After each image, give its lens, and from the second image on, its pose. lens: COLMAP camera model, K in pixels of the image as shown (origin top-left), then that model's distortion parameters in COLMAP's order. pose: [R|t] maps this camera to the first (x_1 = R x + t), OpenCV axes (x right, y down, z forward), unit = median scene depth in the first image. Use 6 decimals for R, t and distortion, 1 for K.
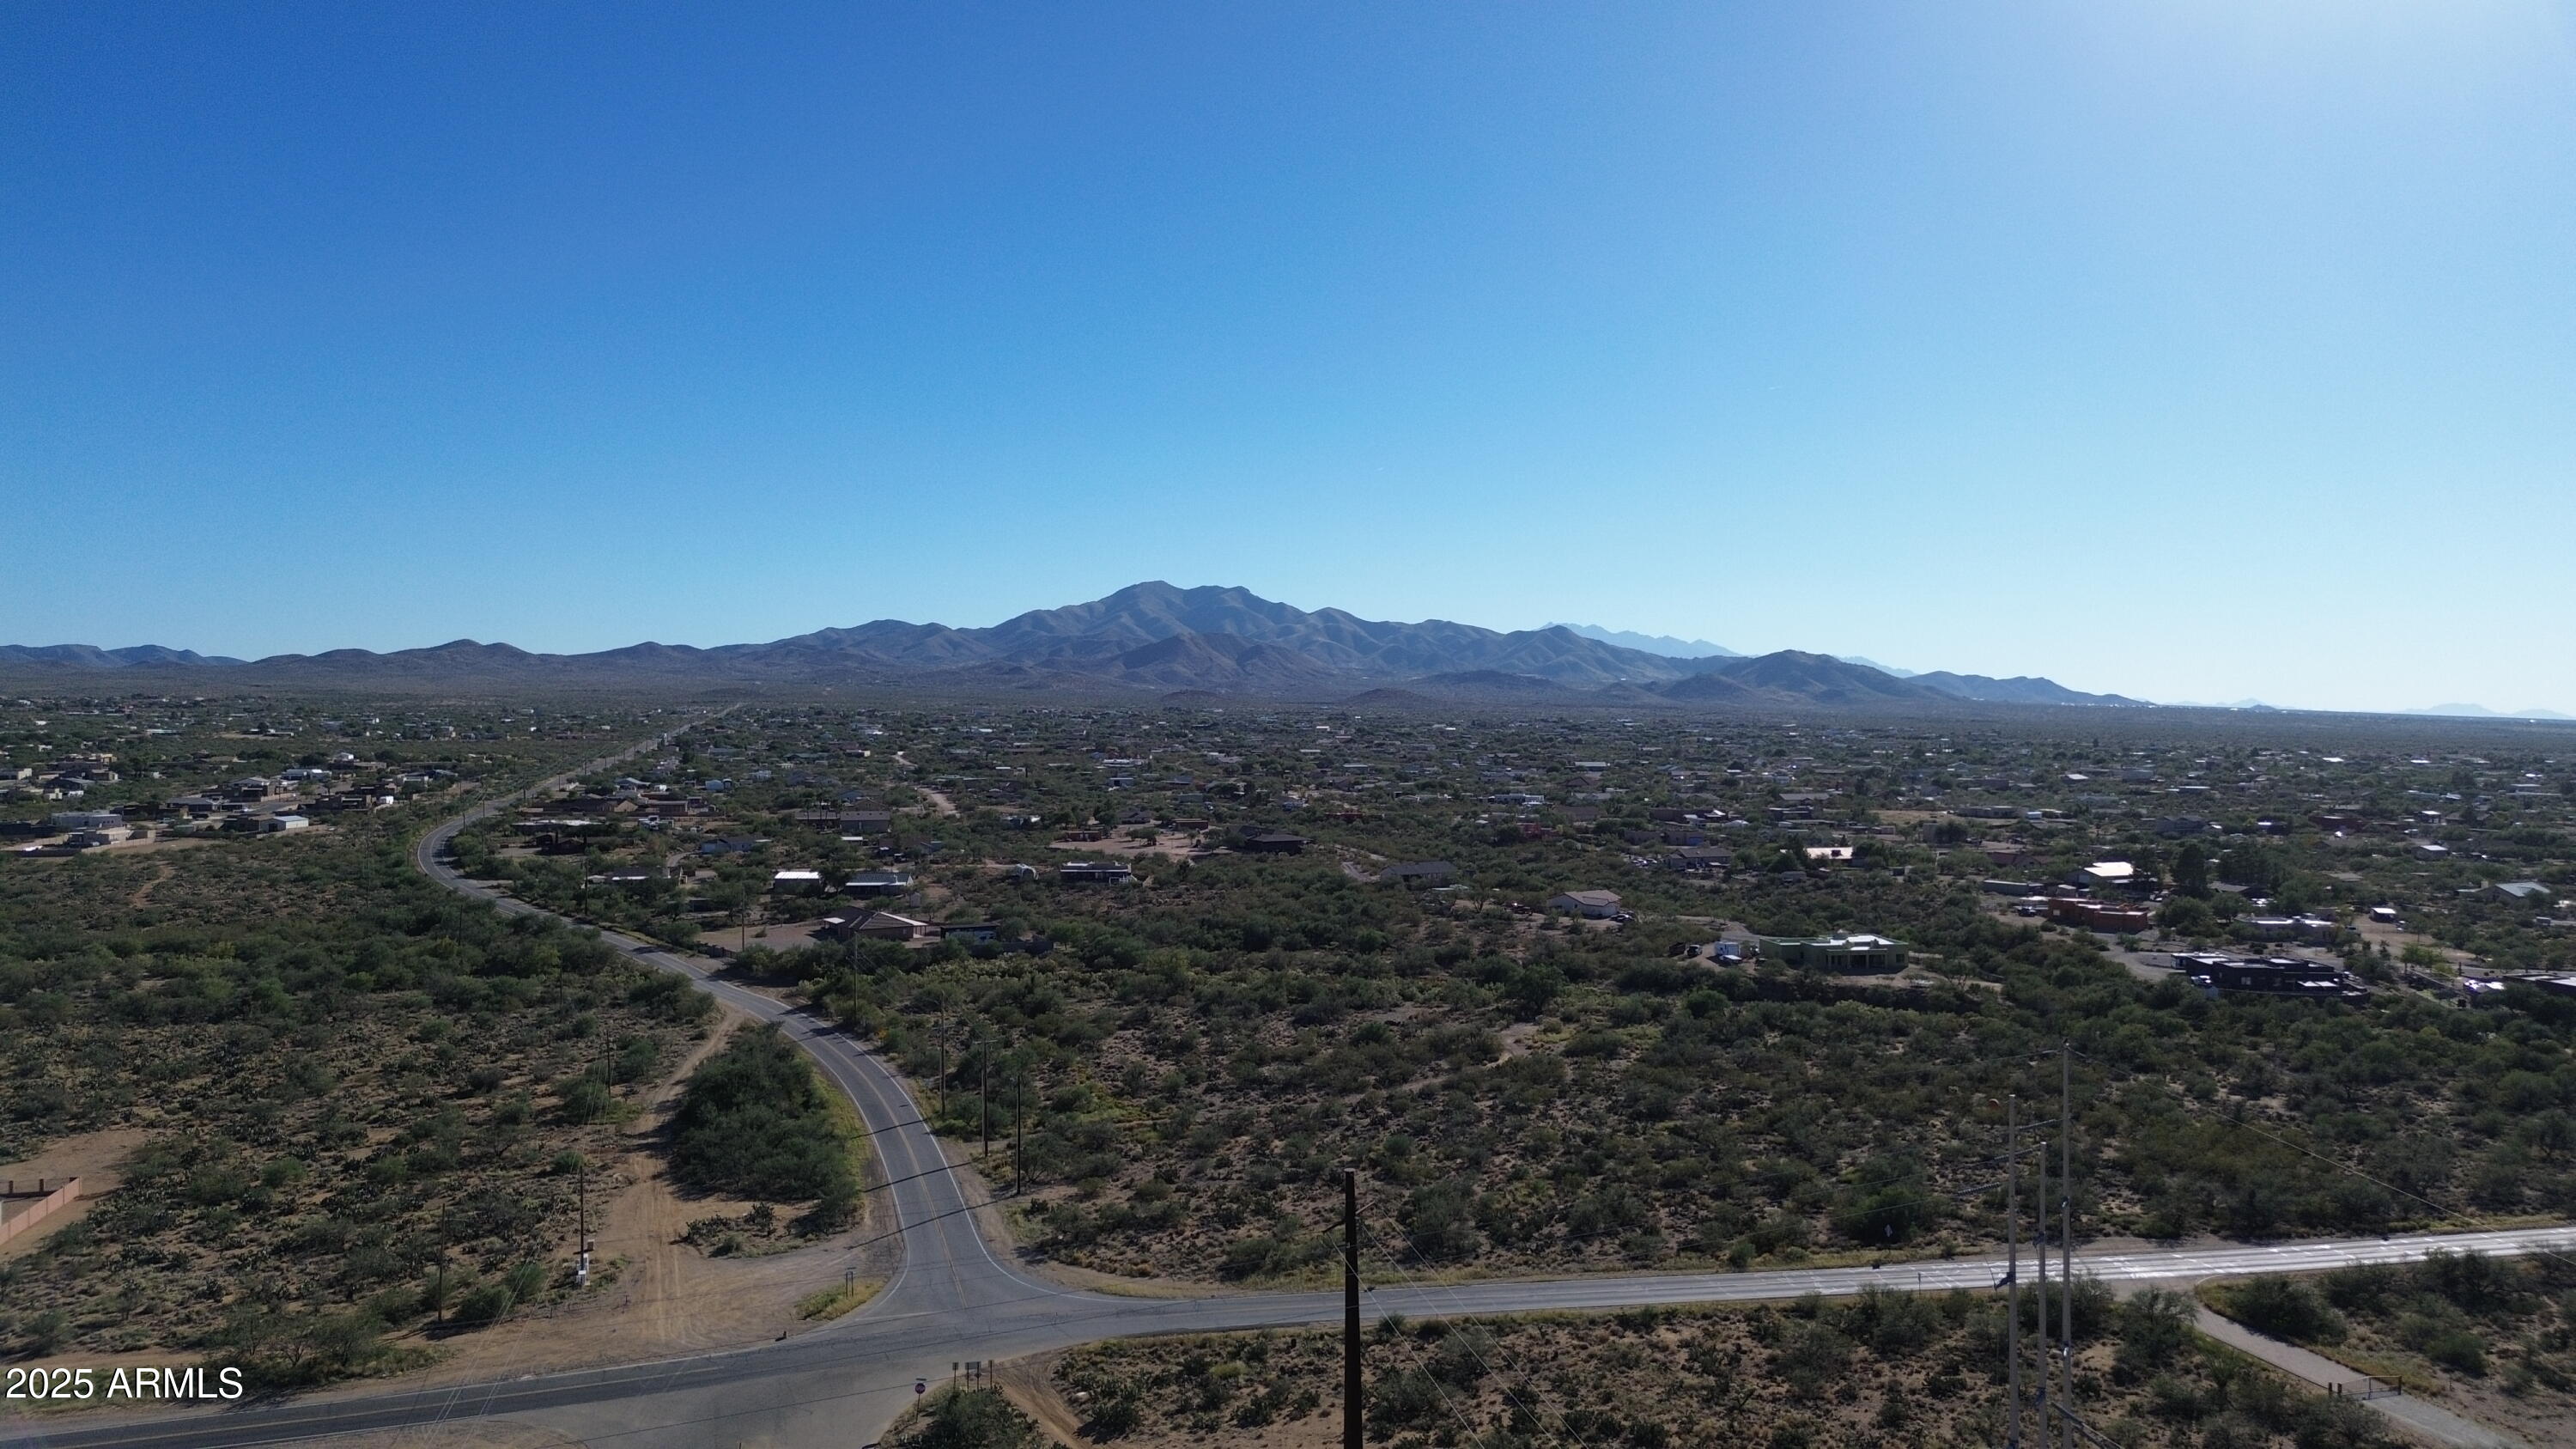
lens RADIAL K [[1839.2, 0, 1304.0], [0, 1839.2, 715.9], [0, 0, 1]] dist [0.078496, -0.077874]
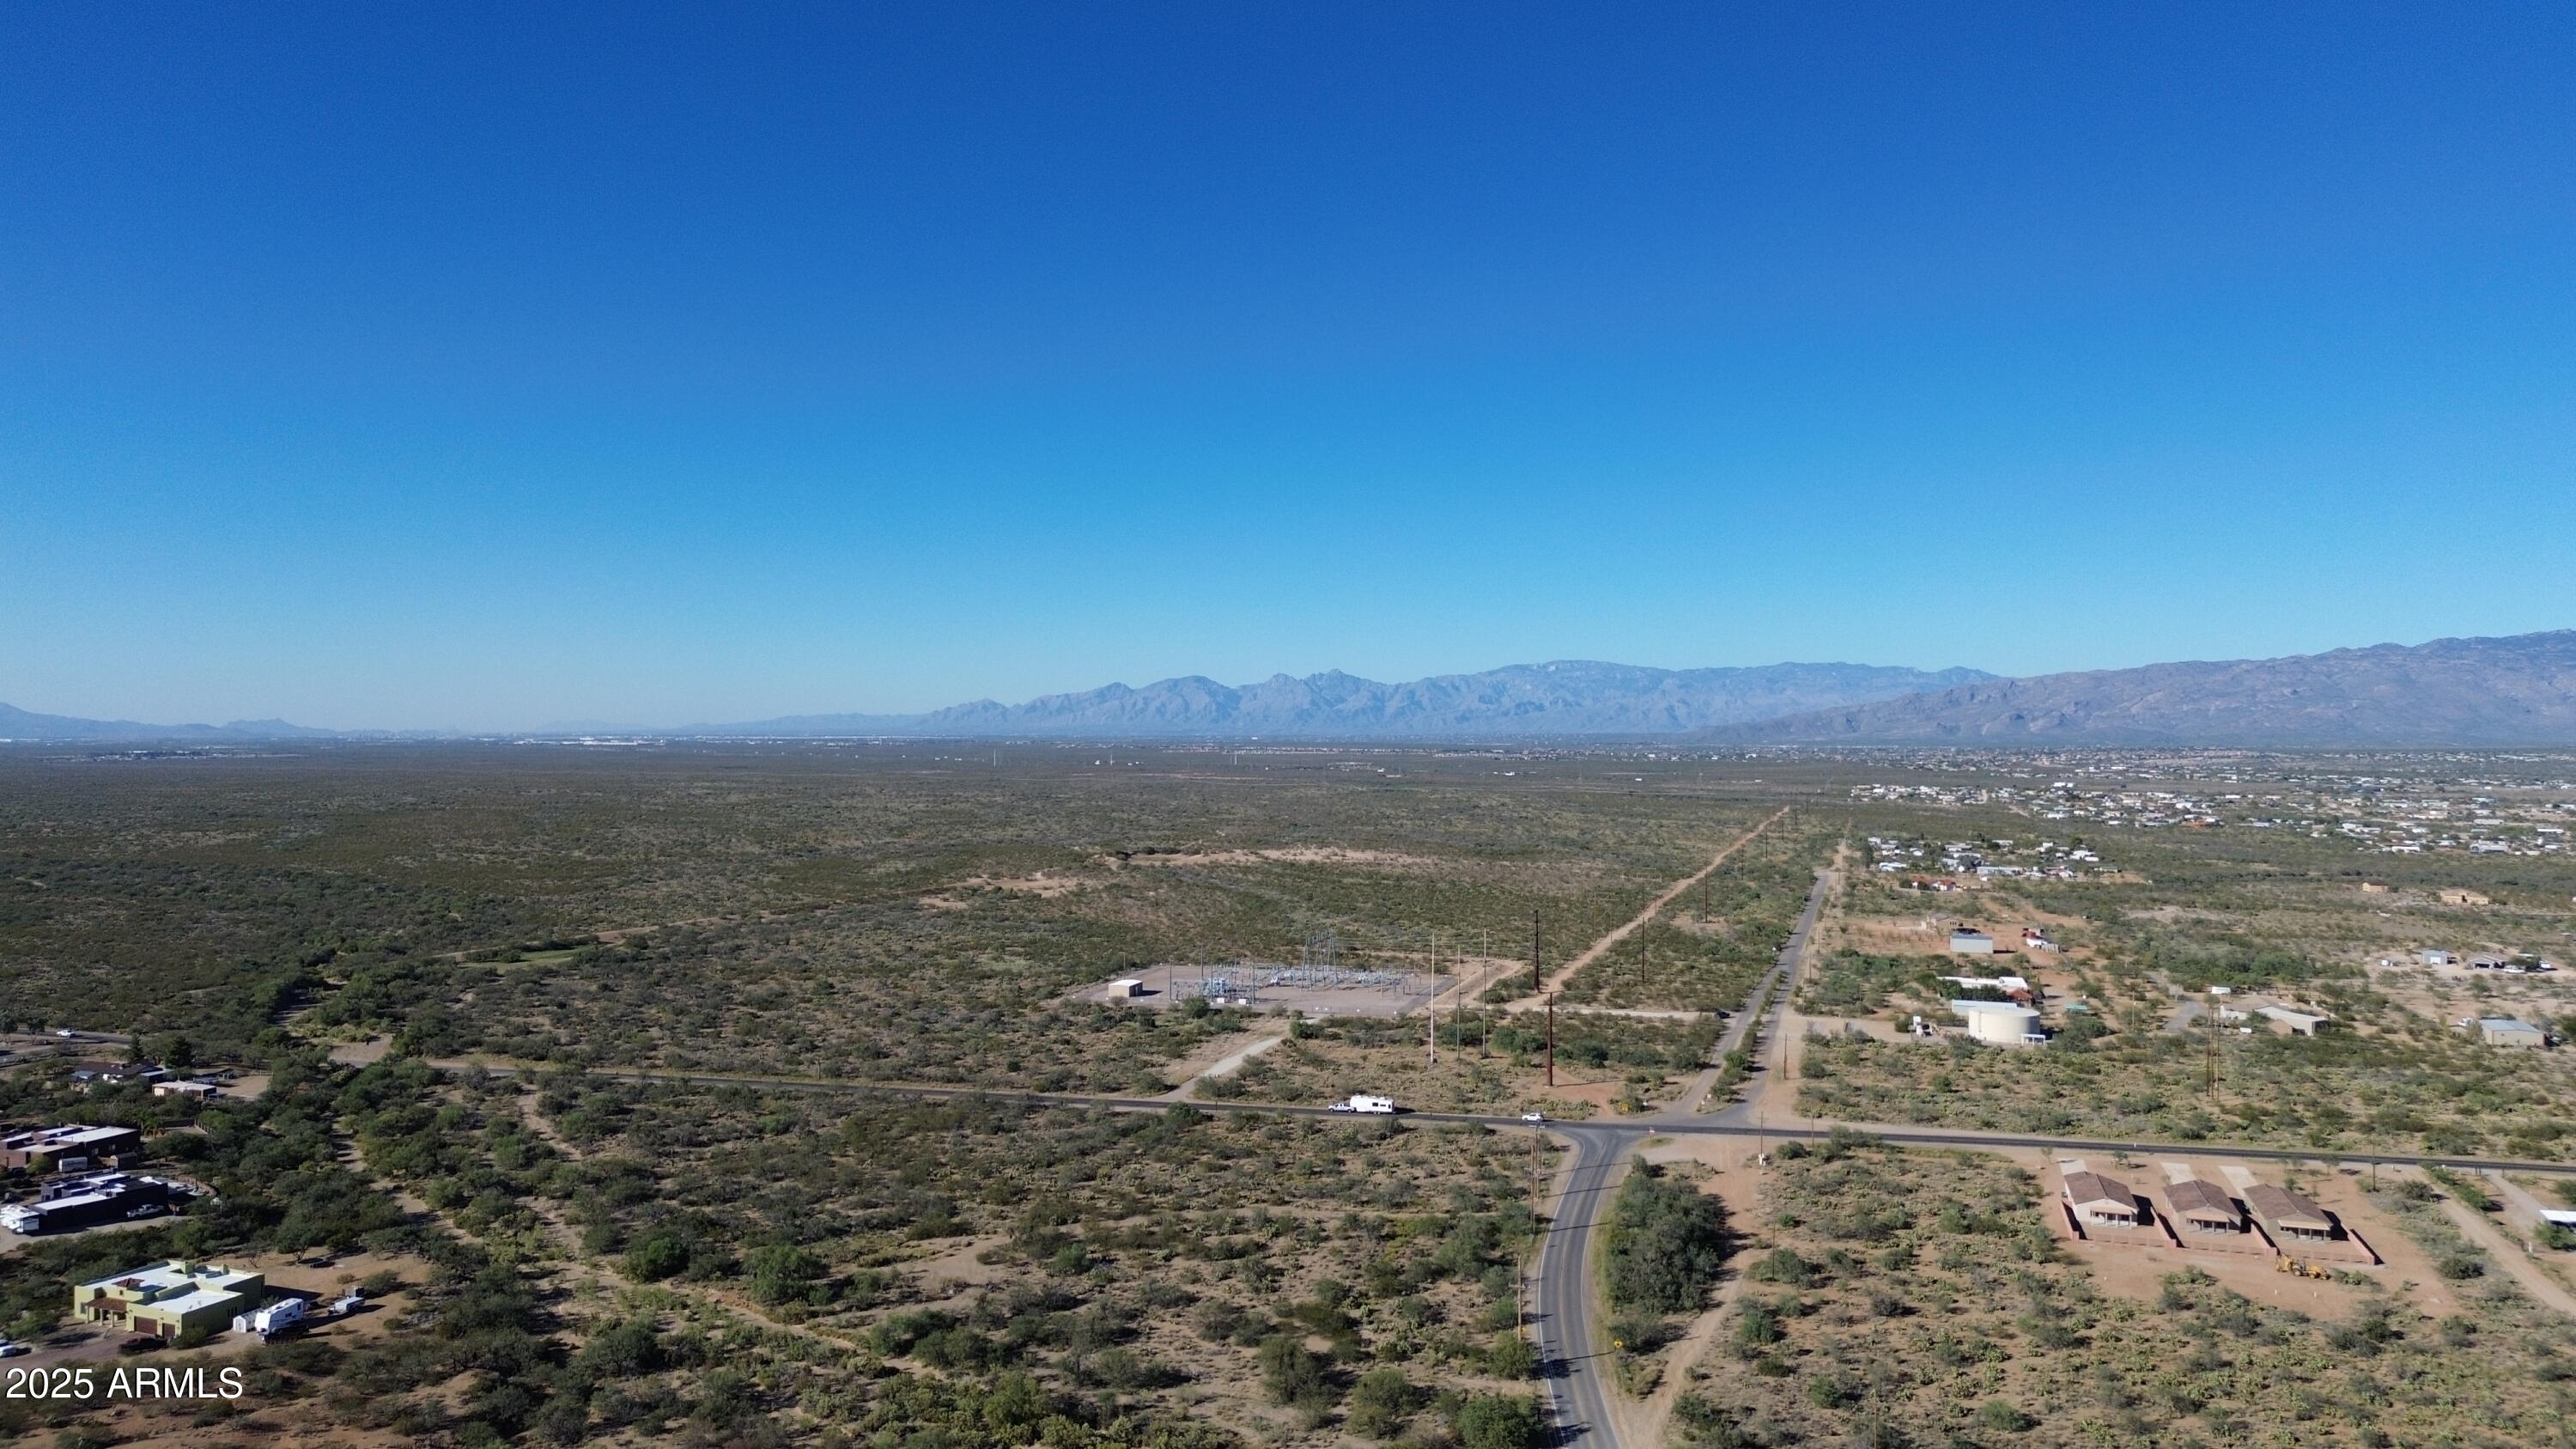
lens RADIAL K [[1839.2, 0, 1291.1], [0, 1839.2, 716.3], [0, 0, 1]] dist [0.078496, -0.077874]
pose [[-0.846735, 0.002136, 0.532011, -0.530545], [0.000313, 0.999994, -0.003517, -0.107009], [-0.532015, -0.002811, -0.846730, 1.548884]]
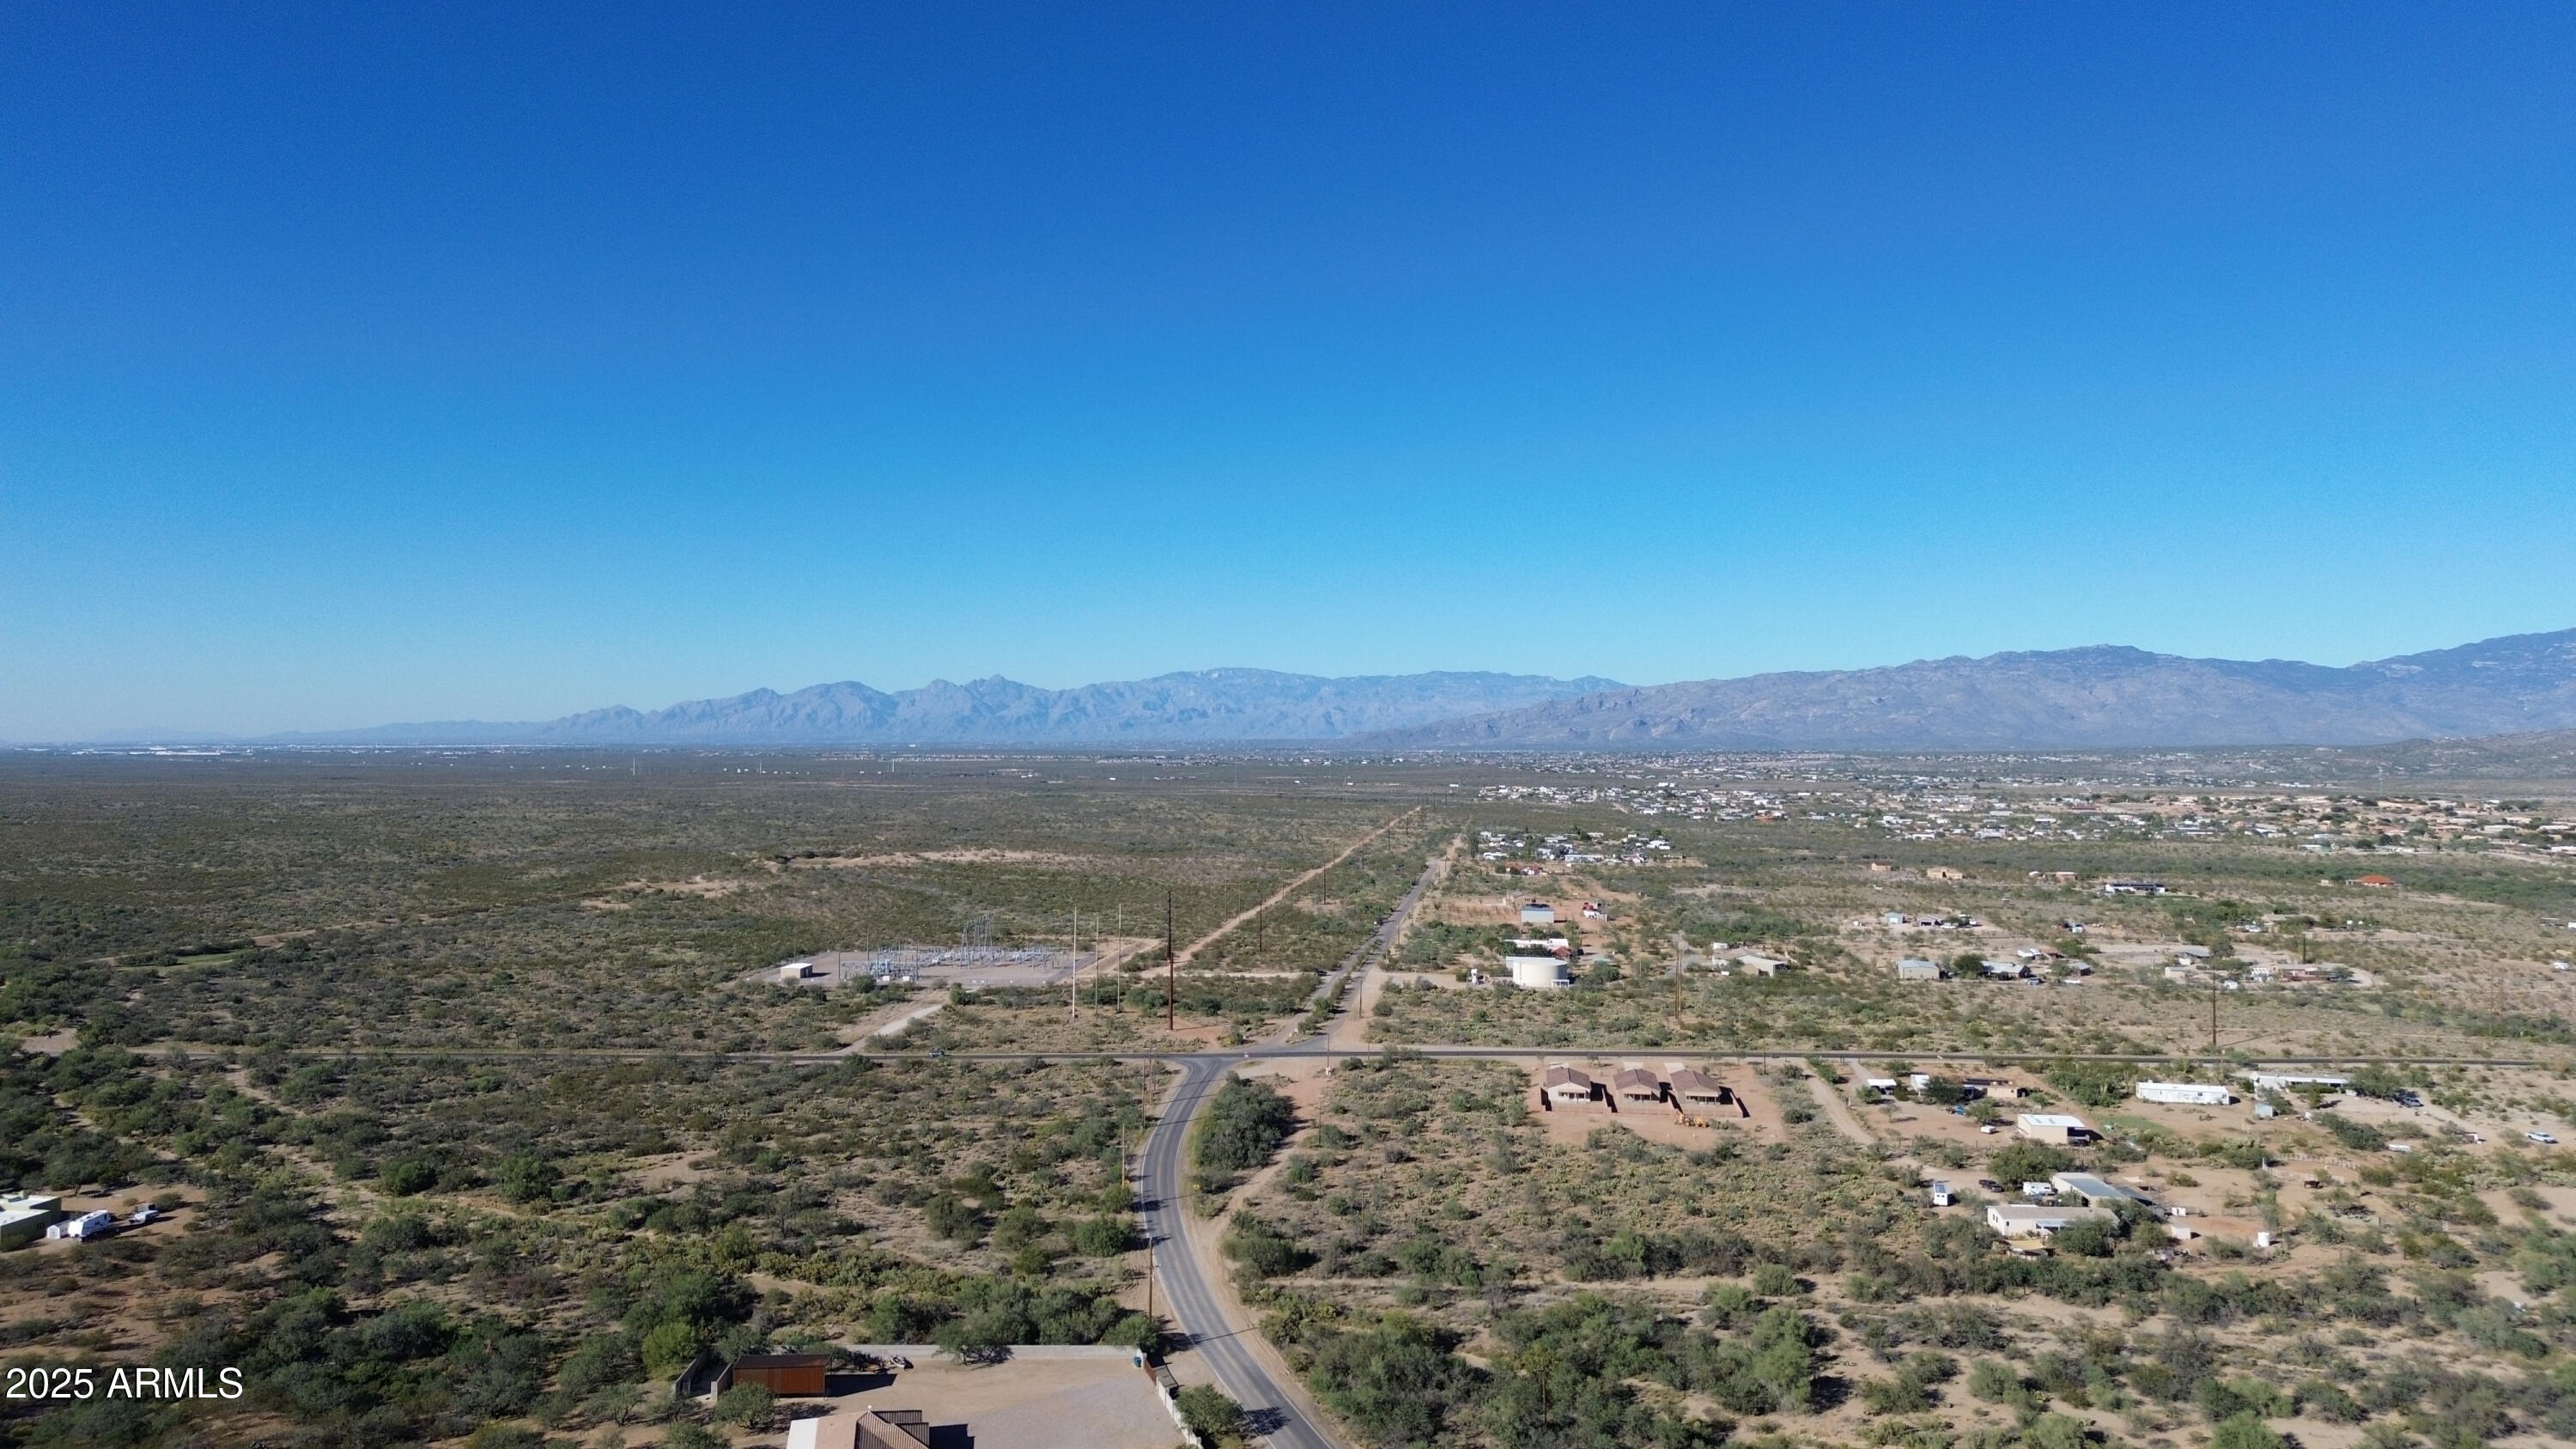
lens RADIAL K [[1839.2, 0, 1292.9], [0, 1839.2, 723.1], [0, 0, 1]] dist [0.078496, -0.077874]
pose [[-0.929655, 0.003368, 0.368415, -0.665618], [0.002353, 0.999992, -0.003204, -0.106547], [-0.368423, -0.002112, -0.929656, 1.764482]]
